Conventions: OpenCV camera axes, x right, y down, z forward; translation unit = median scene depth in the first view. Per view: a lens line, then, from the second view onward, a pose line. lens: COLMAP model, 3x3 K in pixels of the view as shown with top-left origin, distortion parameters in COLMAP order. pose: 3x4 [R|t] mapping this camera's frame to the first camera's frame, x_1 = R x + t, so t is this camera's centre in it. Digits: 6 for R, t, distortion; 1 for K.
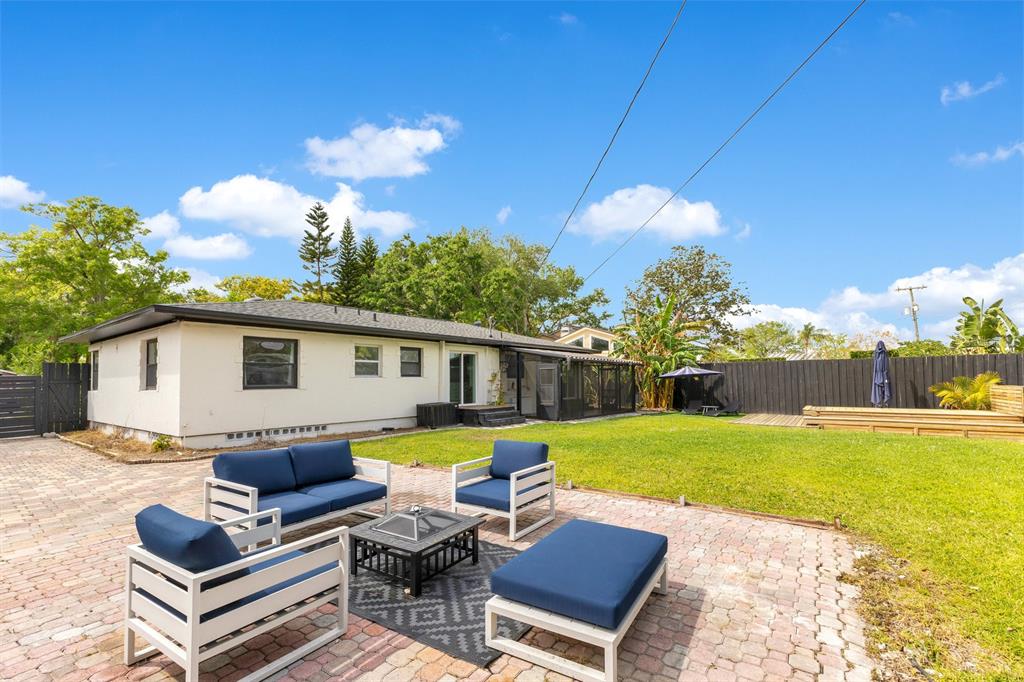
lens RADIAL K [[479.1, 0, 446.0], [0, 479.1, 379.9], [0, 0, 1]] dist [0.001930, 0.000228]
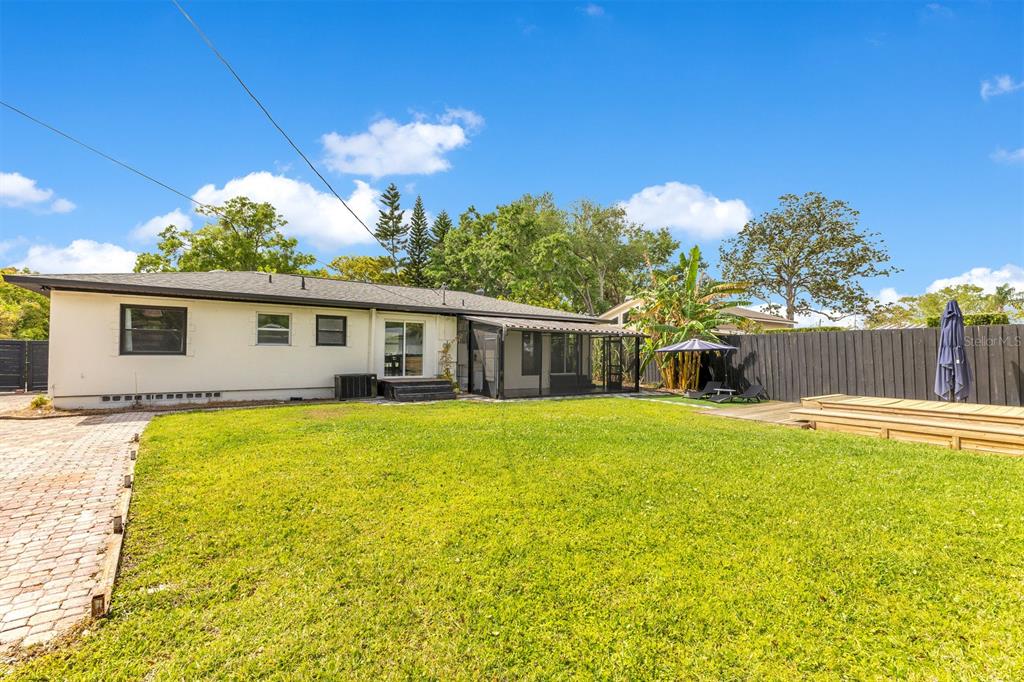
lens RADIAL K [[455.3, 0, 461.5], [0, 455.3, 347.6], [0, 0, 1]] dist [0.009287, -0.000131]
pose [[0.956629, 0.013941, -0.290975, 0.341880], [-0.016873, 0.999829, -0.007568, -0.000333], [0.290819, 0.012149, 0.956701, 0.152229]]
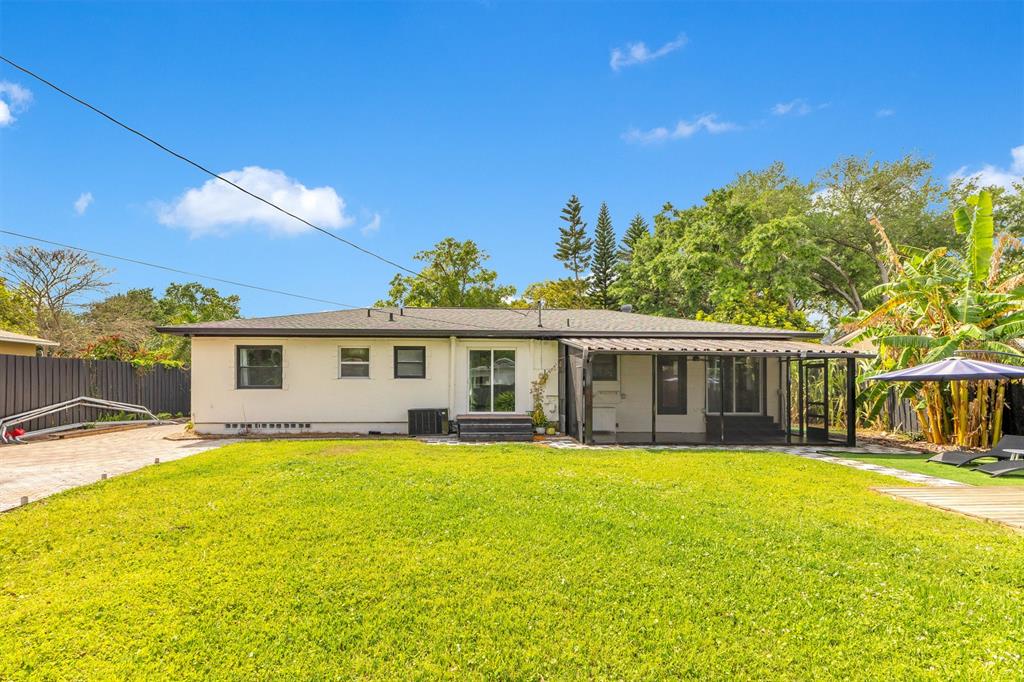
lens RADIAL K [[479.1, 0, 446.0], [0, 479.1, 379.9], [0, 0, 1]] dist [0.001930, 0.000228]
pose [[0.678148, 0.002600, -0.734921, 0.494693], [-0.006400, 0.999977, -0.002368, -0.001573], [0.734897, 0.006309, 0.678149, 0.330350]]
